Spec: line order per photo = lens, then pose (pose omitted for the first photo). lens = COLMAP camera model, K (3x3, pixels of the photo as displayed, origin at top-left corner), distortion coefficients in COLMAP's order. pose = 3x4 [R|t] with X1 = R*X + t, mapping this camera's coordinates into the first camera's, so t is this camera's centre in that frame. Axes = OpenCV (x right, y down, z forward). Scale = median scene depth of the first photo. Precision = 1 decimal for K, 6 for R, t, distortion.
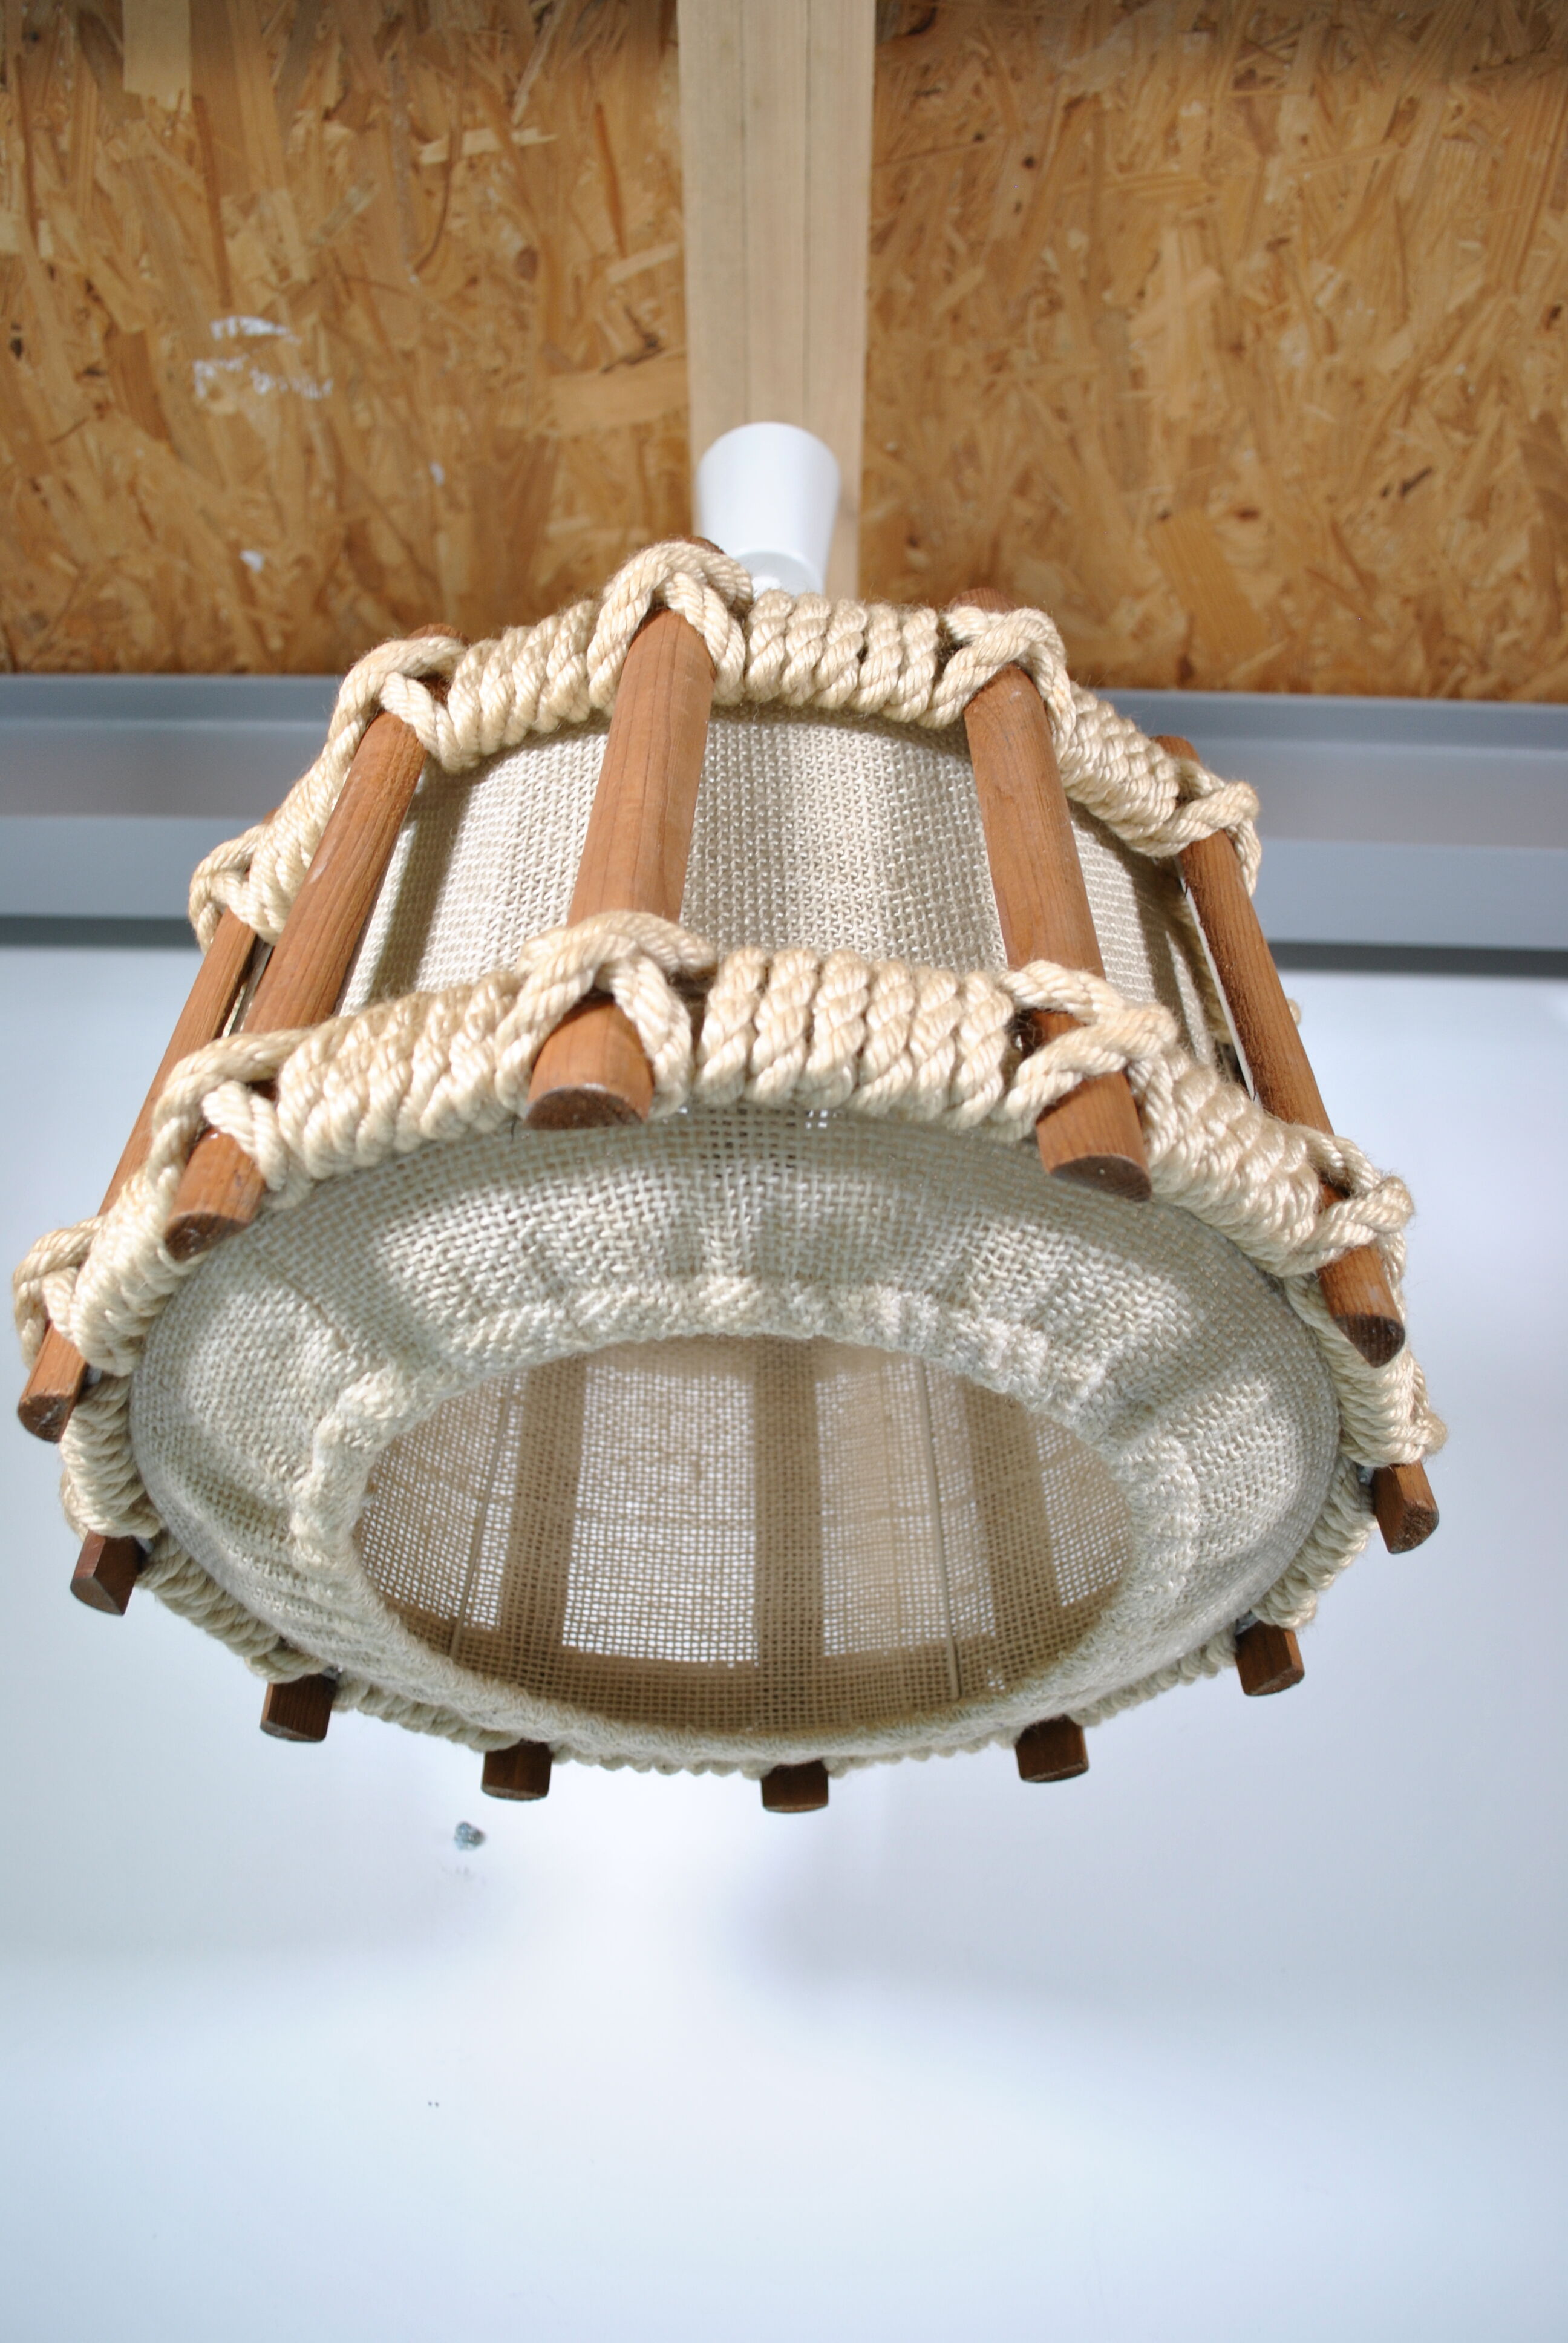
lens RADIAL K [[1829.1, 0, 773.8], [0, 1829.1, 1175.2], [0, 0, 1]] dist [-0.075311, -0.000141]
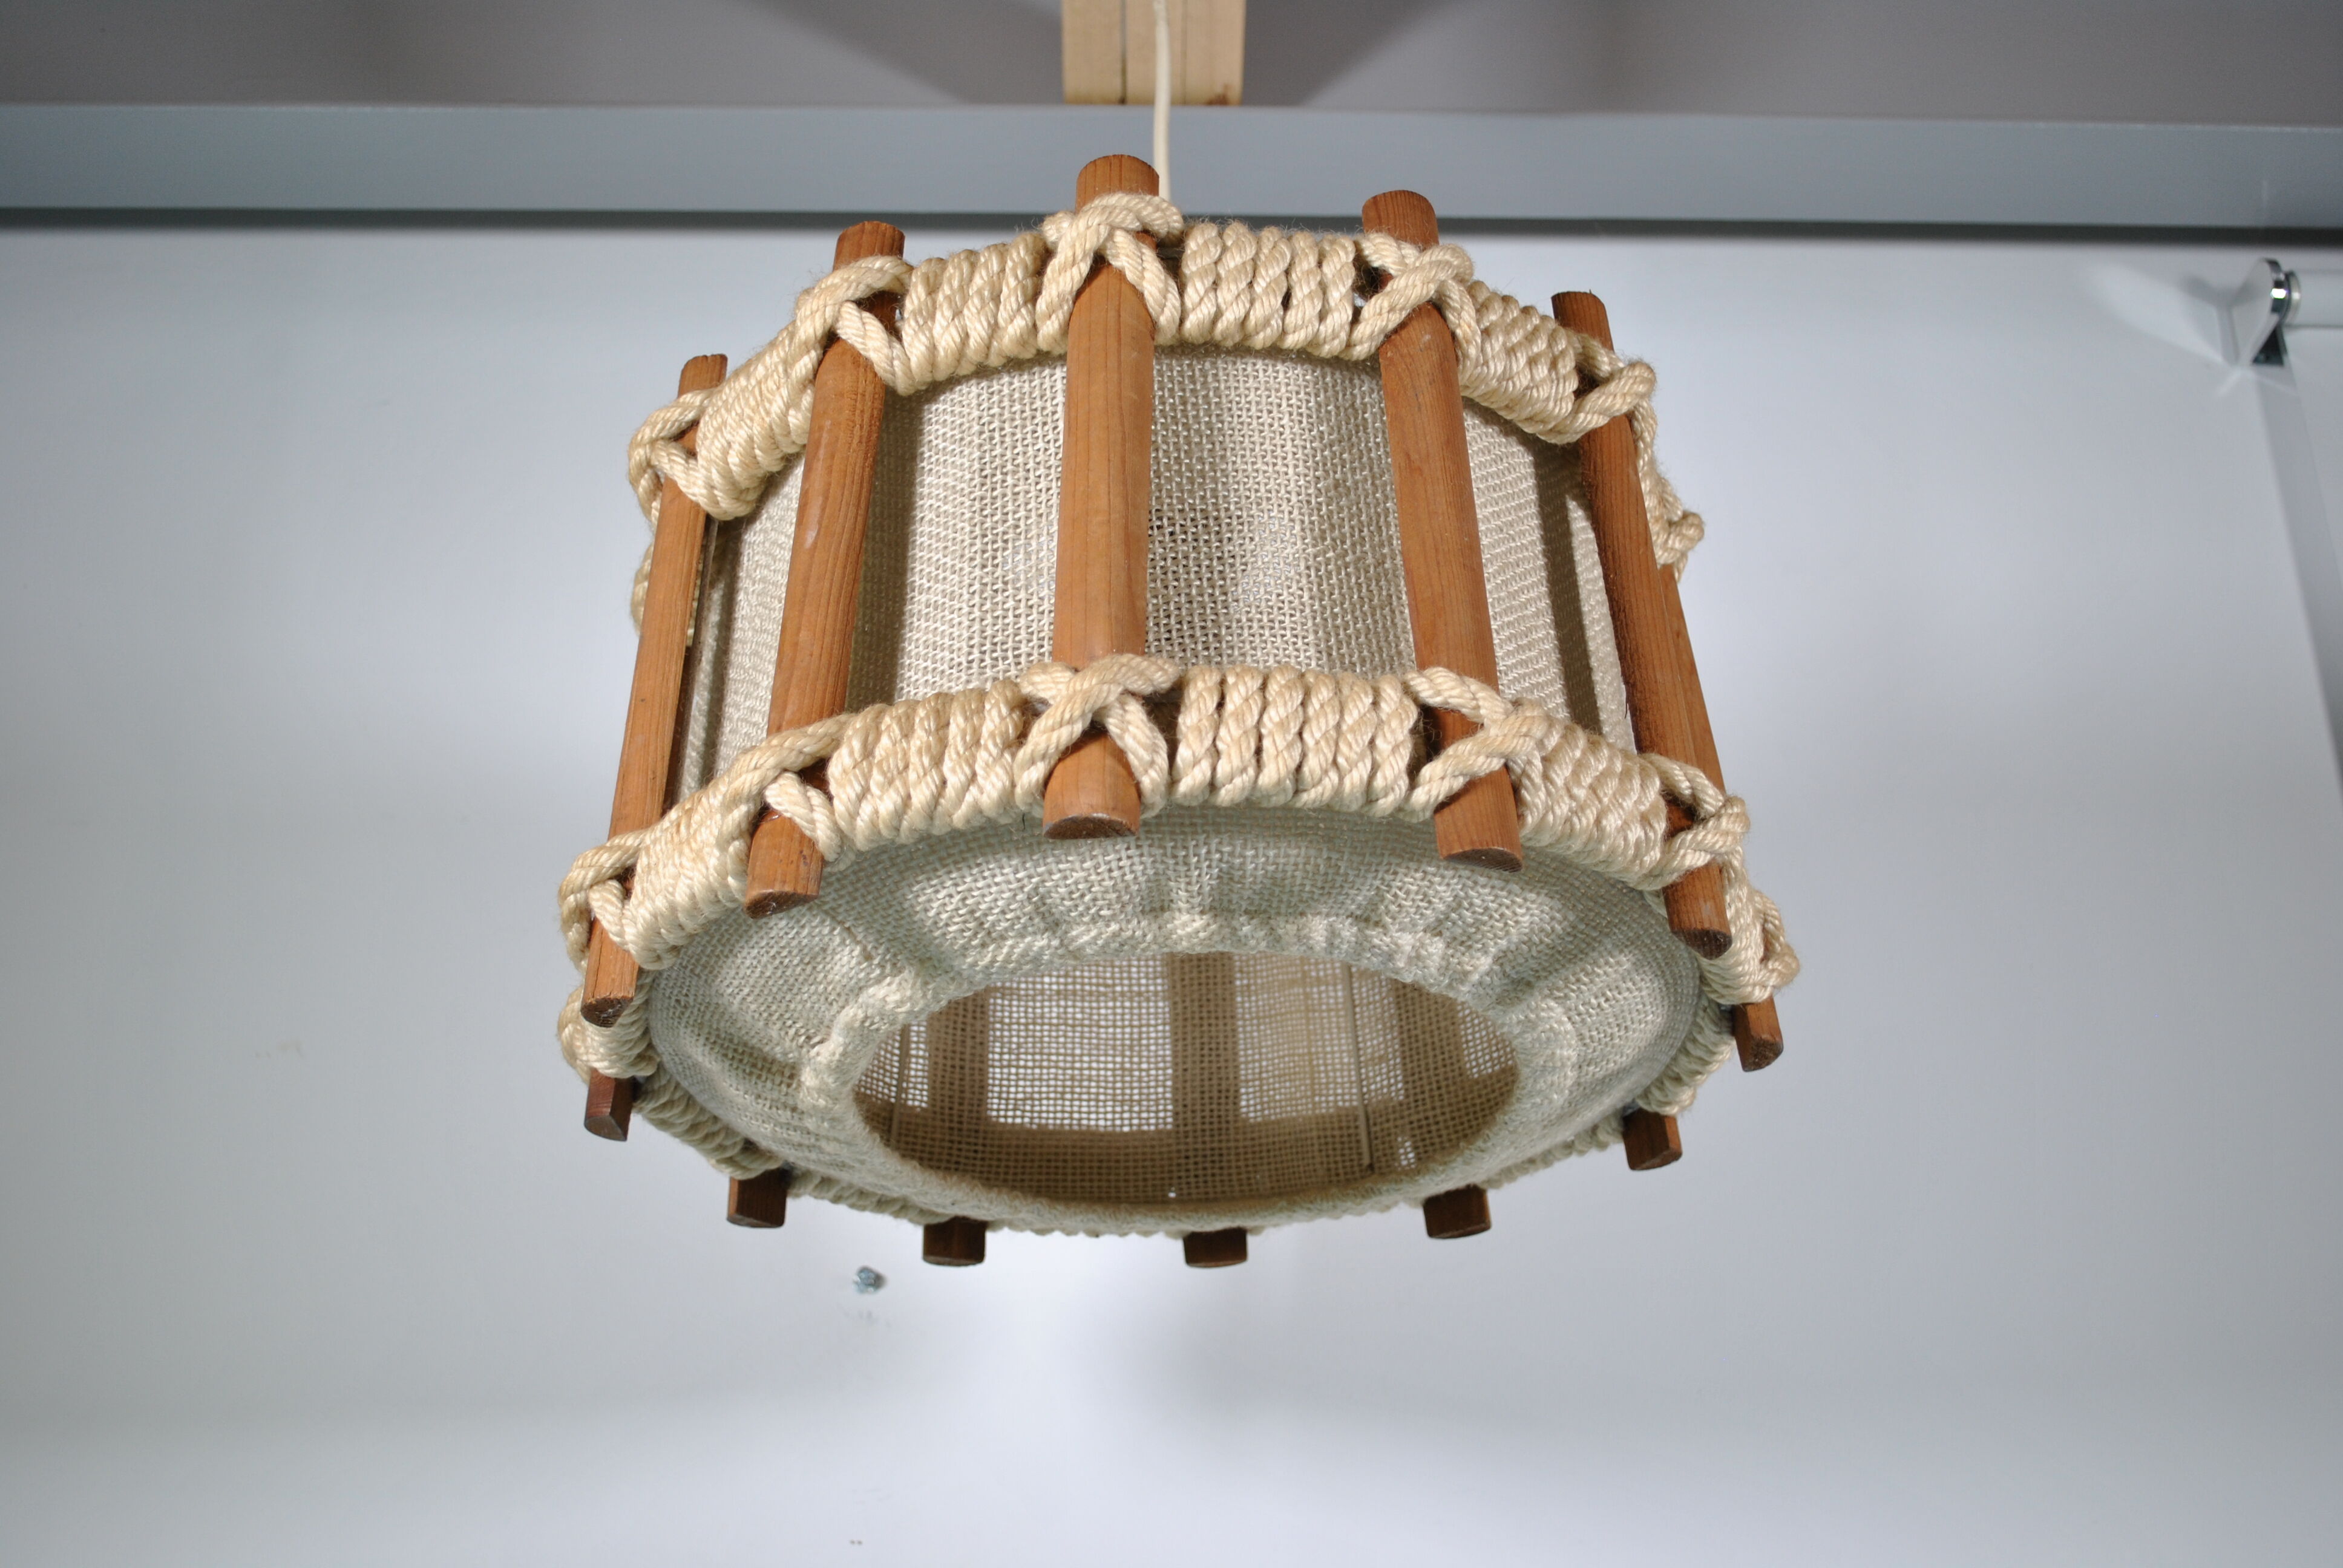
lens RADIAL K [[2841.2, 0, 1182.9], [0, 2841.2, 775.9], [0, 0, 1]] dist [-0.030826, -0.017258]
pose [[0.999104, -0.020632, 0.036959, -0.095875], [0.012161, 0.976265, 0.216240, -0.438263], [-0.040544, -0.215597, 0.975640, -0.844661]]
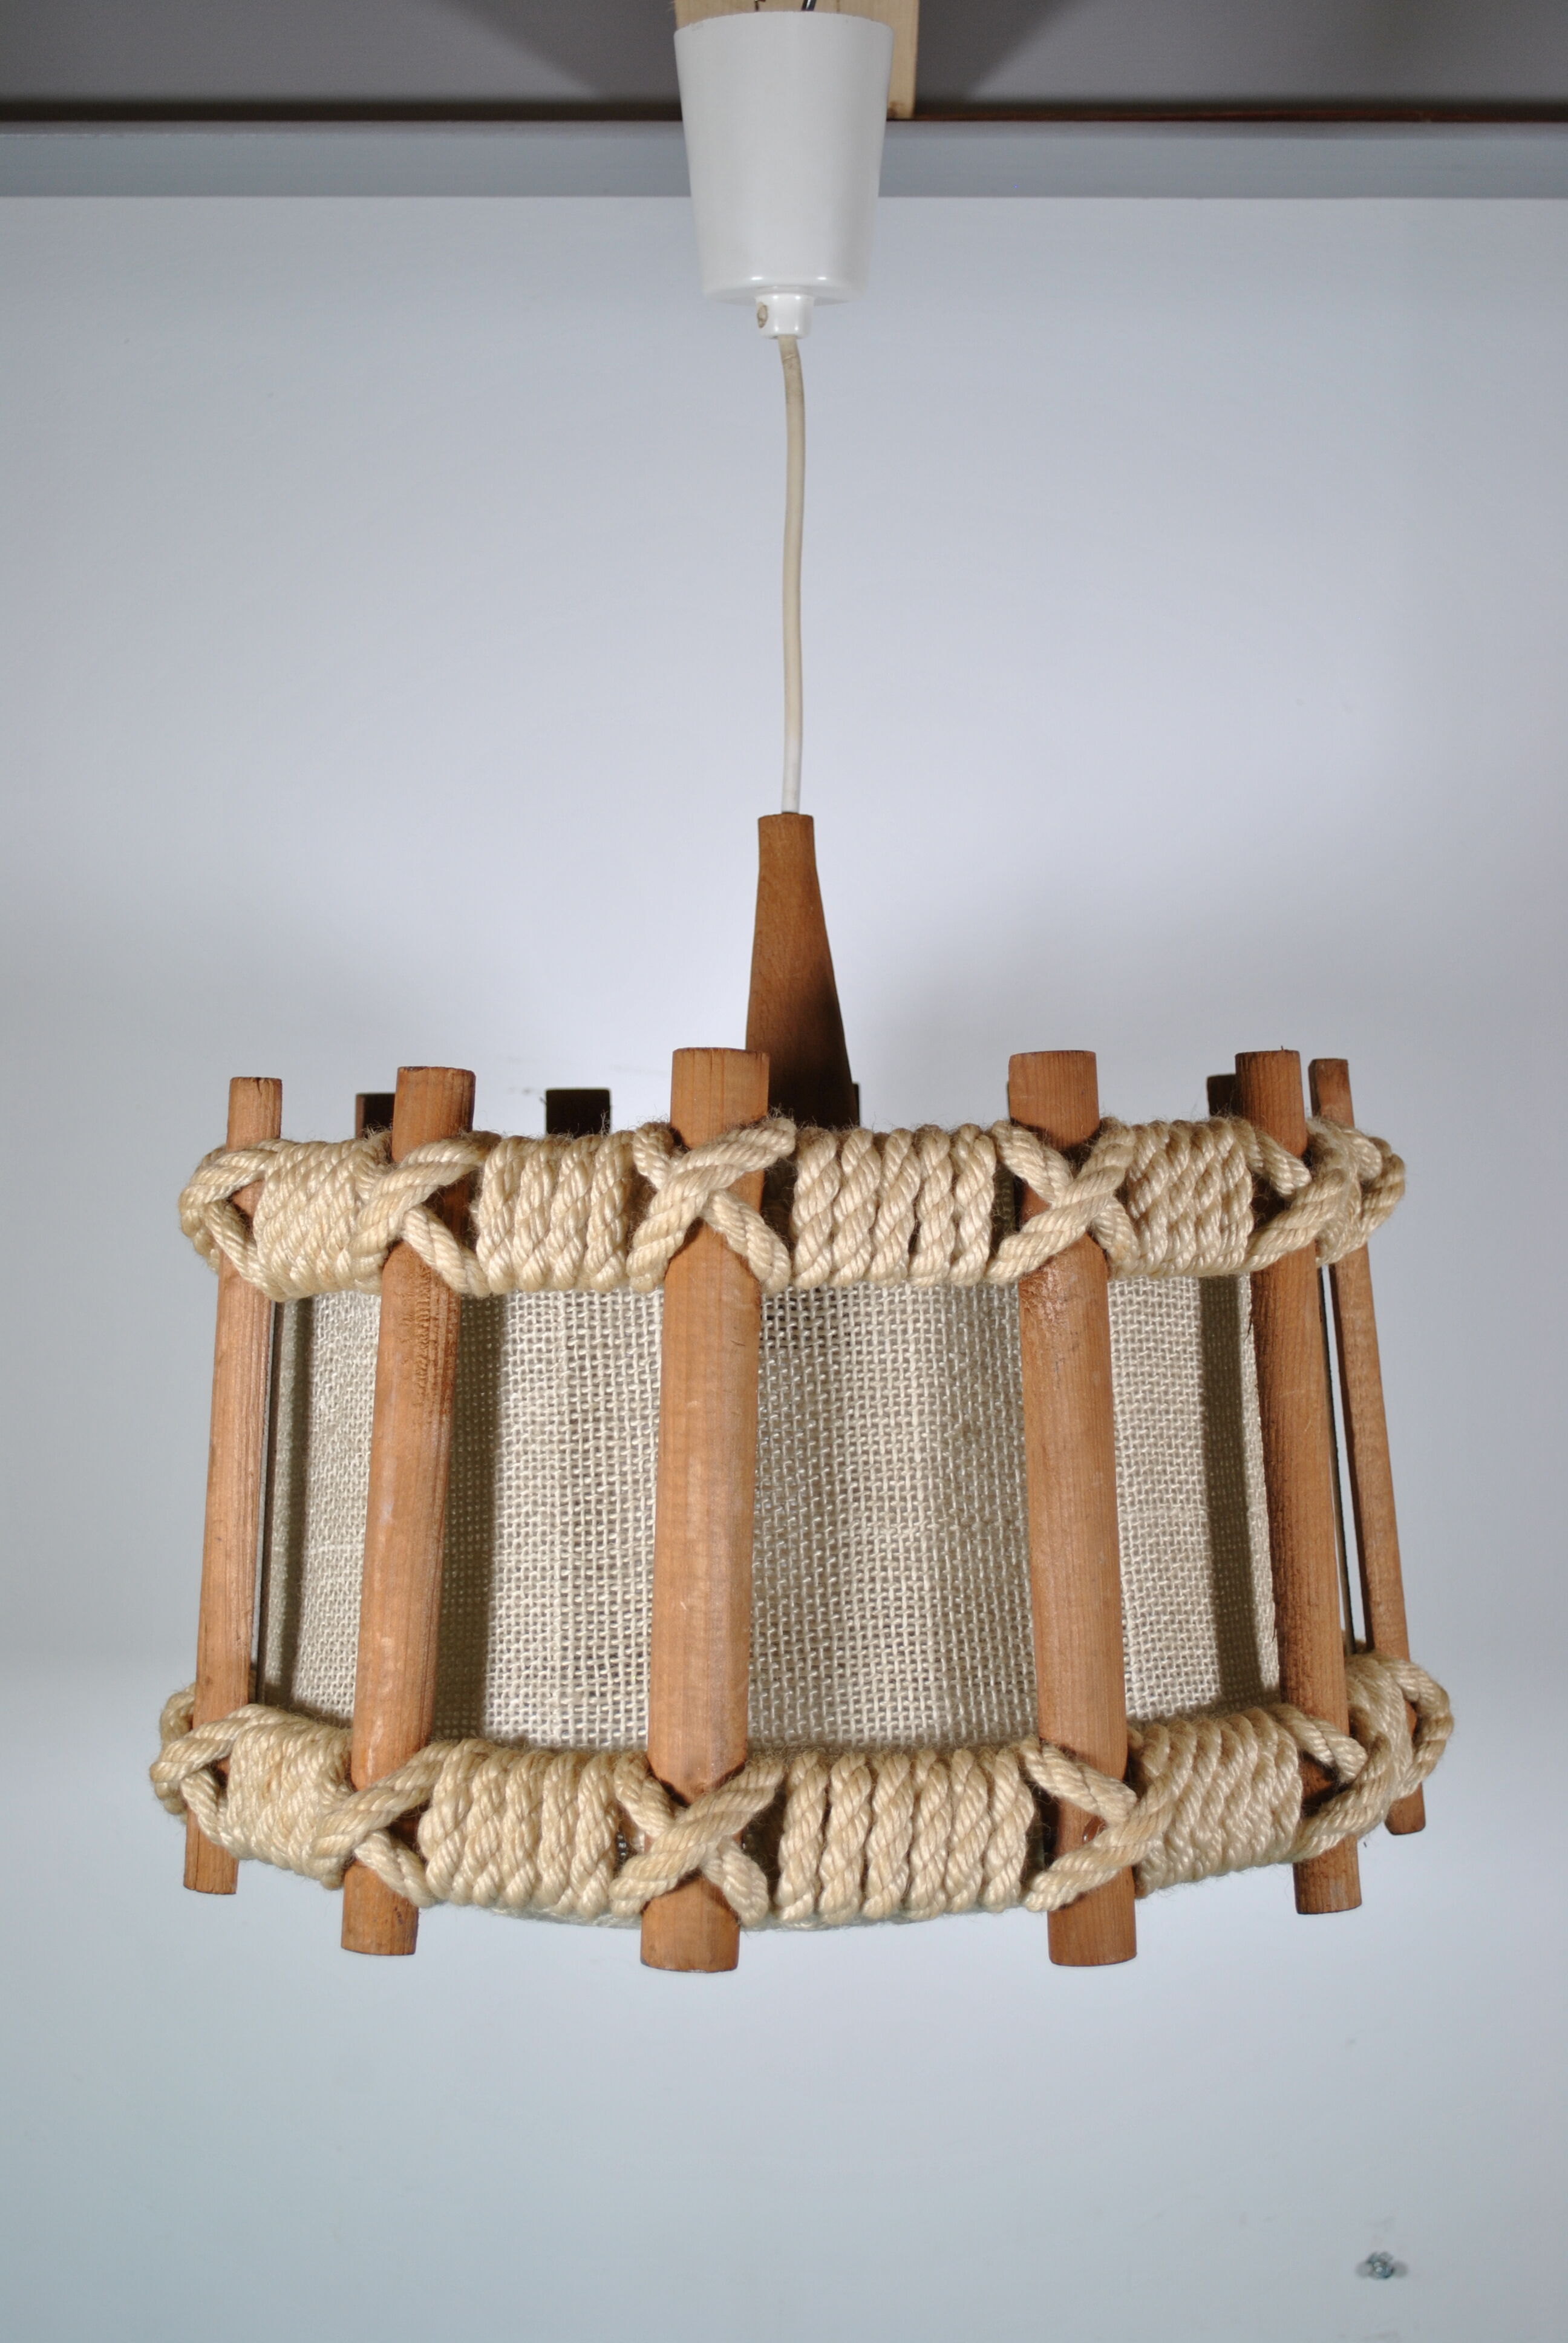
lens RADIAL K [[3288.4, 0, 778.0], [0, 3288.4, 1172.9], [0, 0, 1]] dist [-0.029061, 0.055418]
pose [[0.999618, -0.023621, -0.014334, 0.004119], [0.027311, 0.766110, 0.642129, -1.656019], [-0.004186, -0.642276, 0.766462, -0.348450]]
